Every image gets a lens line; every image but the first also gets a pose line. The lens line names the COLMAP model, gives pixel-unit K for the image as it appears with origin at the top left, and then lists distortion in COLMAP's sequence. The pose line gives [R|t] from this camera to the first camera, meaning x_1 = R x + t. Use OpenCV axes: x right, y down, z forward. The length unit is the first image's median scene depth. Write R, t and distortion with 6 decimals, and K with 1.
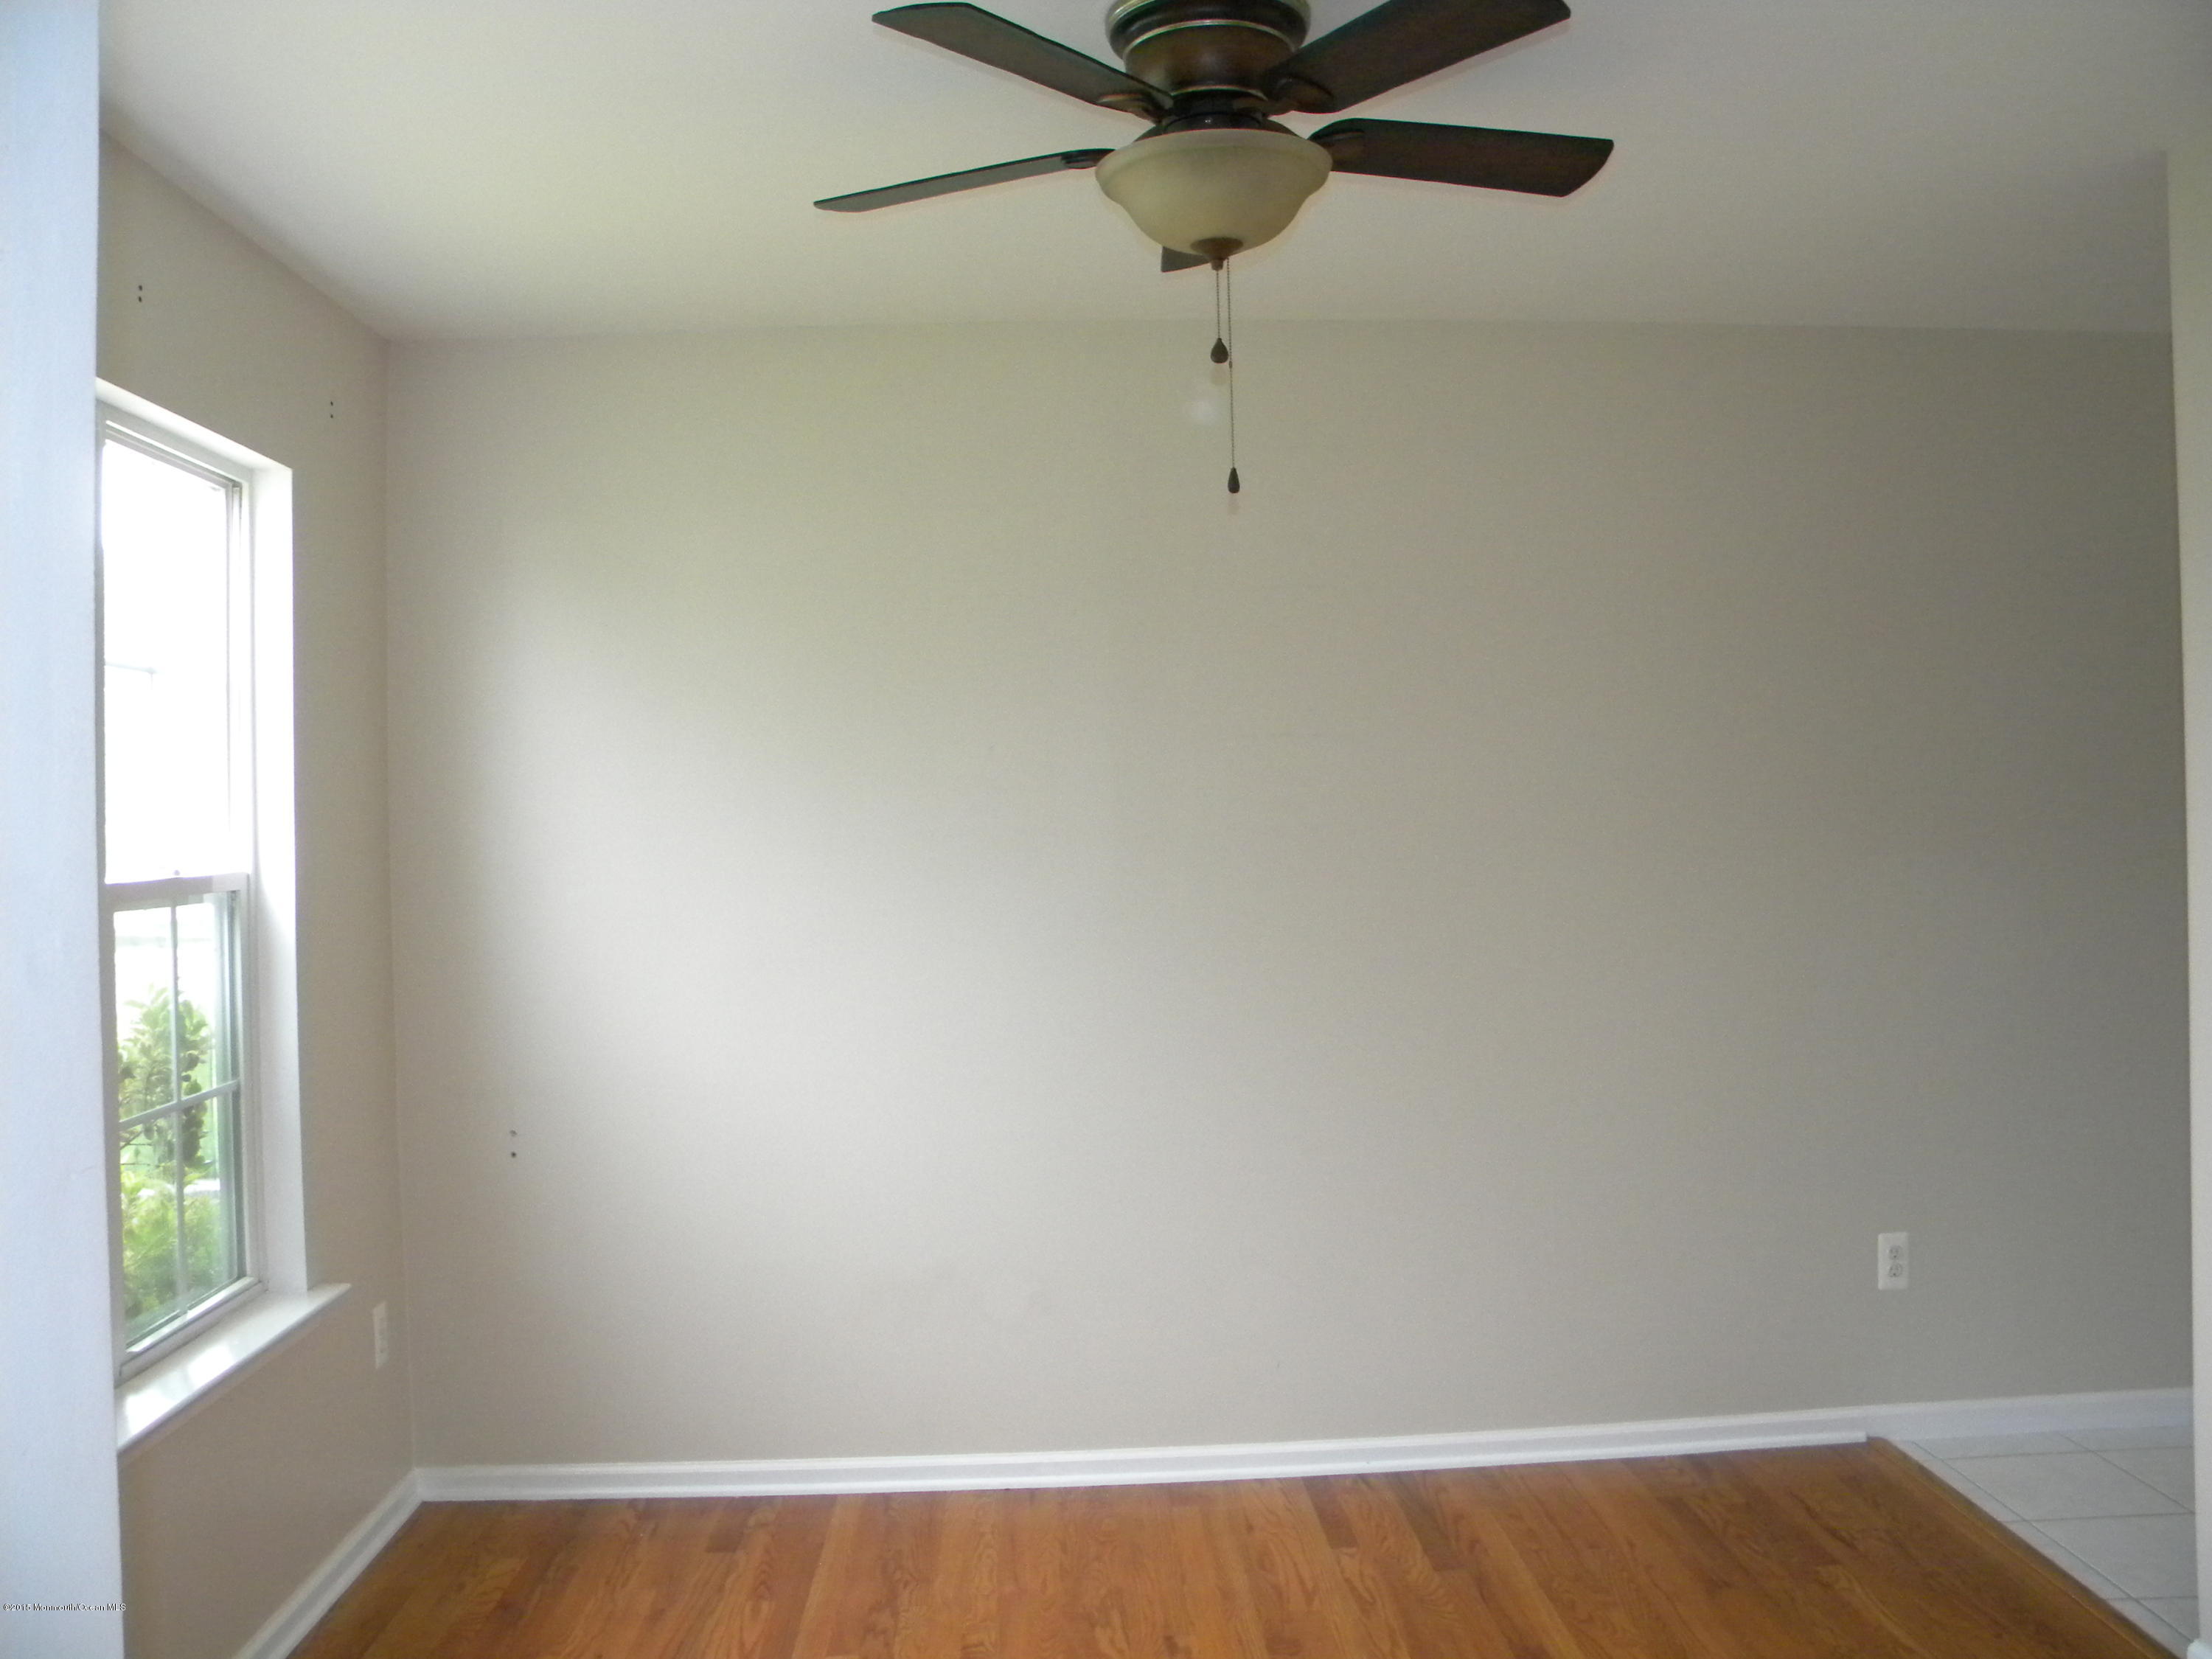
lens RADIAL K [[1848.1, 0, 1109.7], [0, 1848.1, 809.3], [0, 0, 1]] dist [-0.189281, 0.172546]
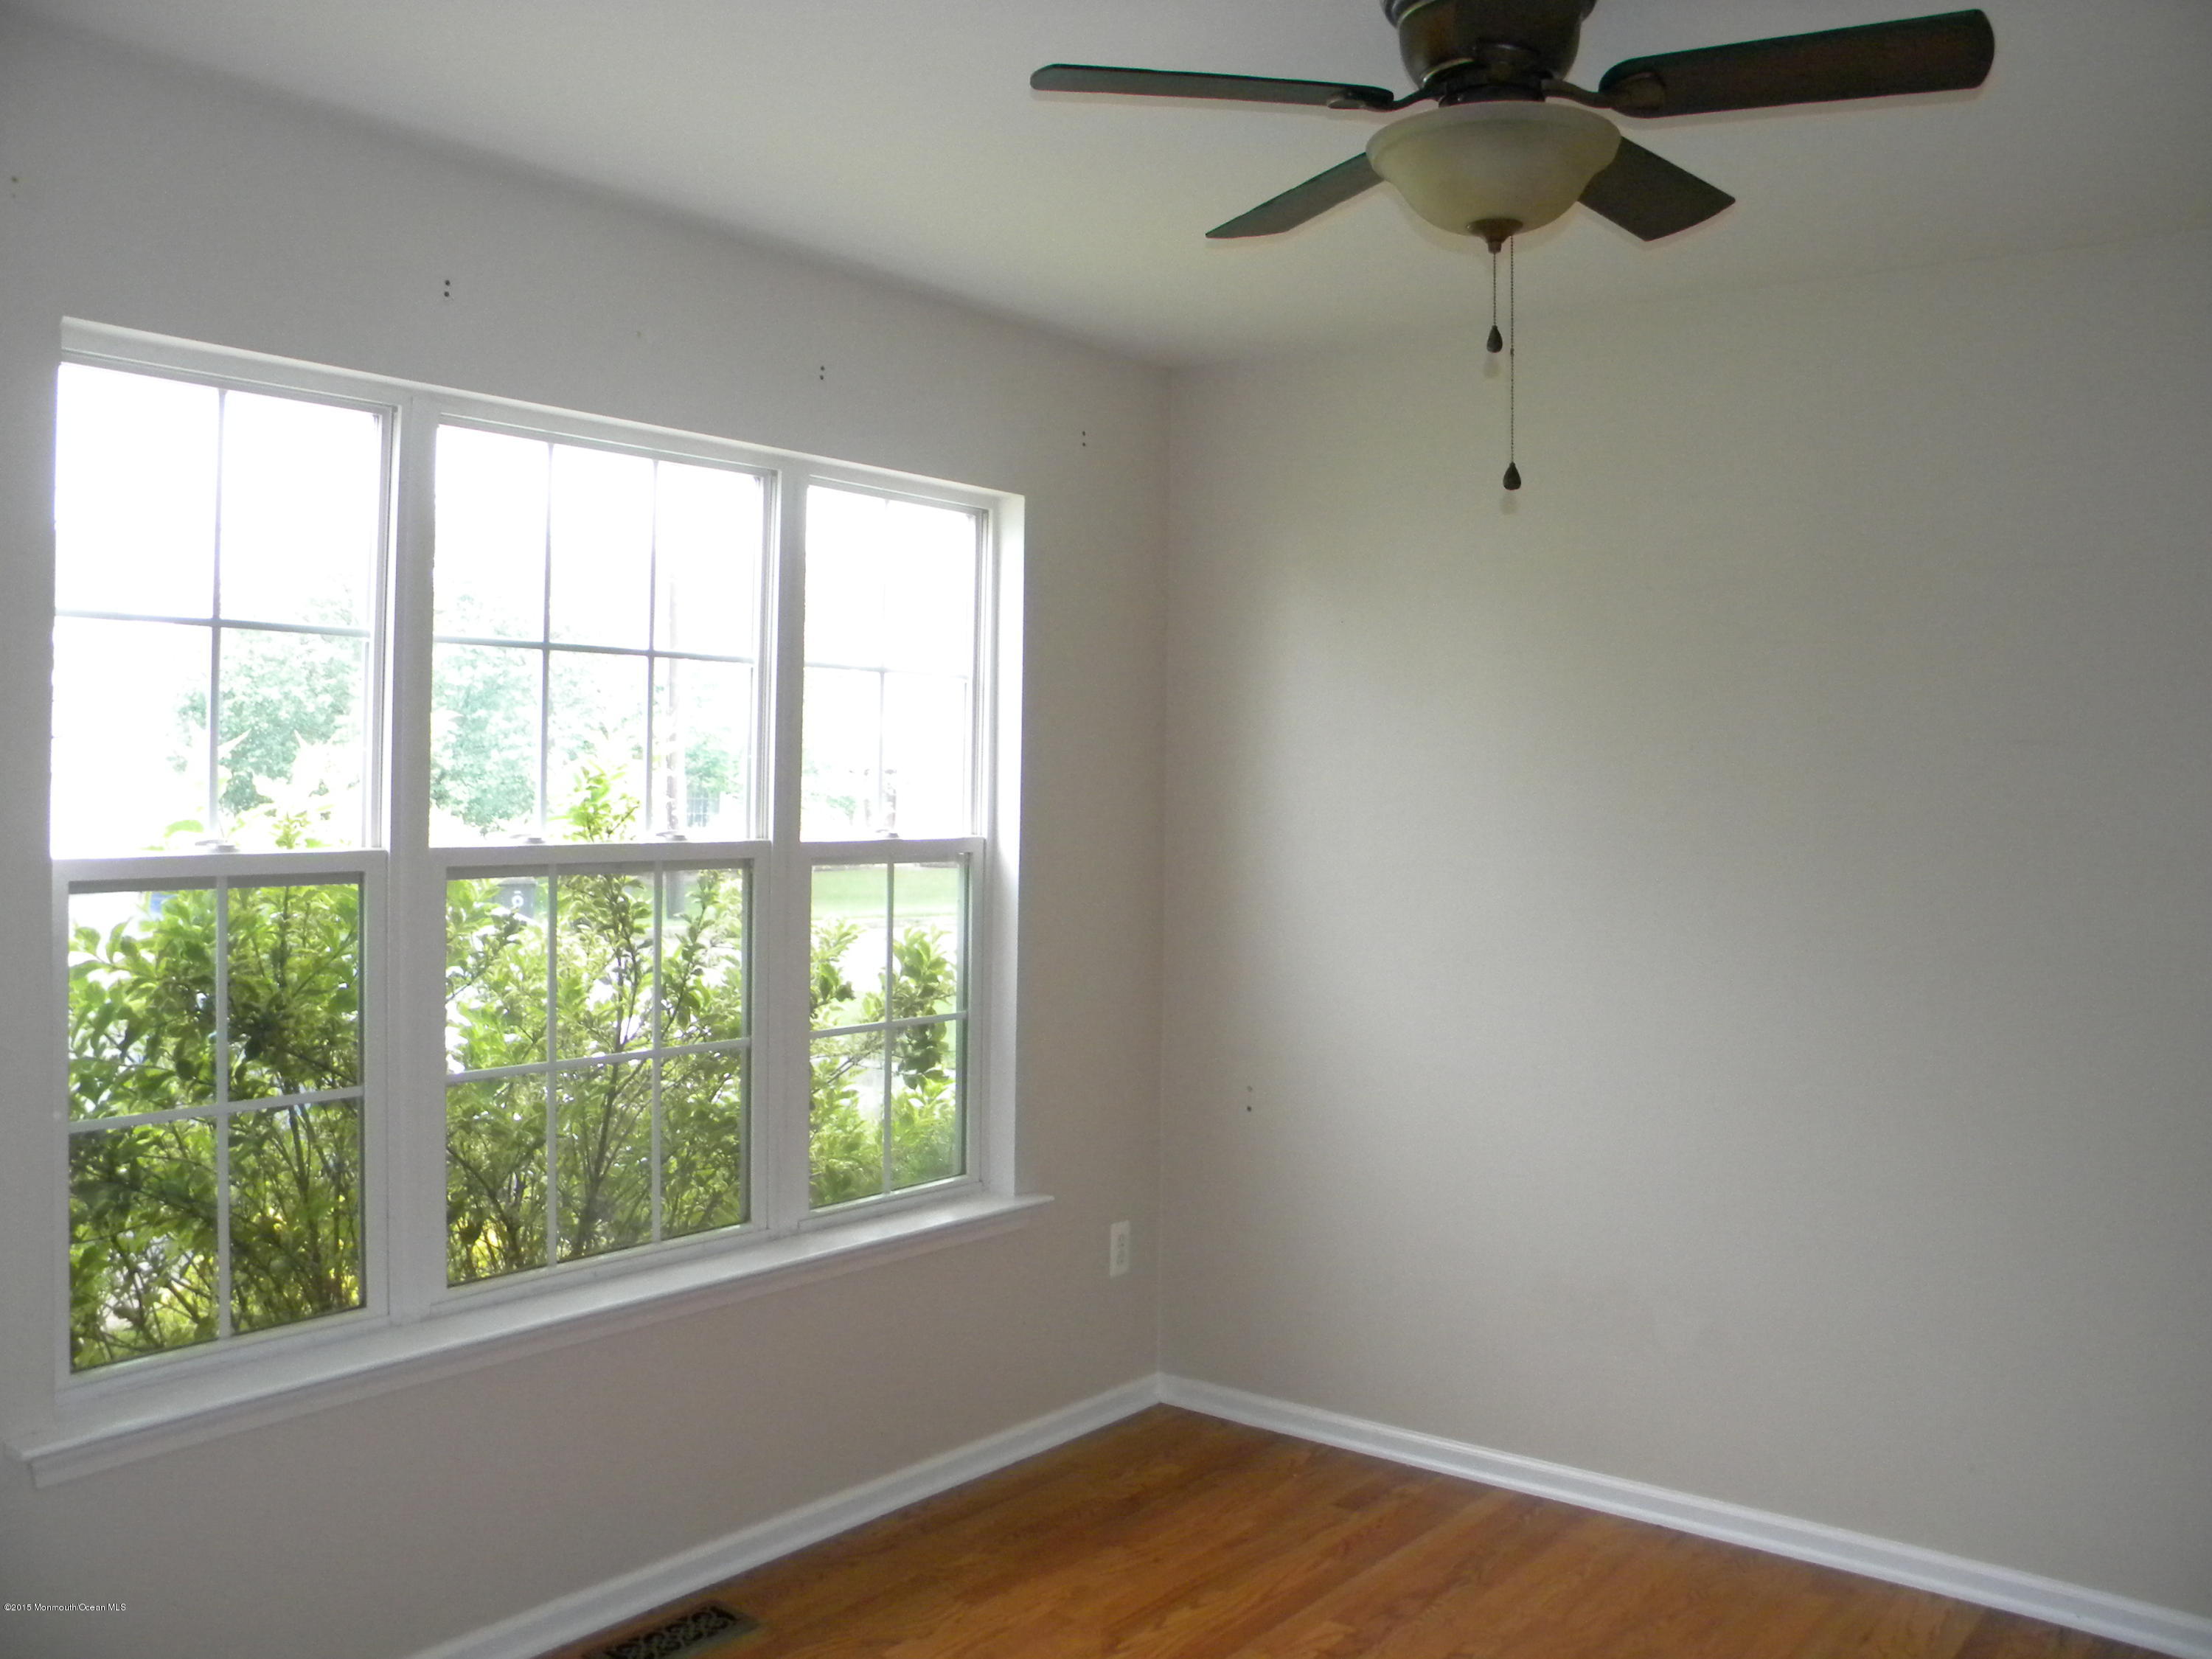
lens RADIAL K [[1848.1, 0, 1109.7], [0, 1848.1, 809.3], [0, 0, 1]] dist [-0.189281, 0.172546]
pose [[0.760035, 0.042873, -0.648466, 0.361218], [-0.032632, 0.999081, 0.027807, -0.020011], [0.649062, 0.000026, 0.760735, 0.111843]]
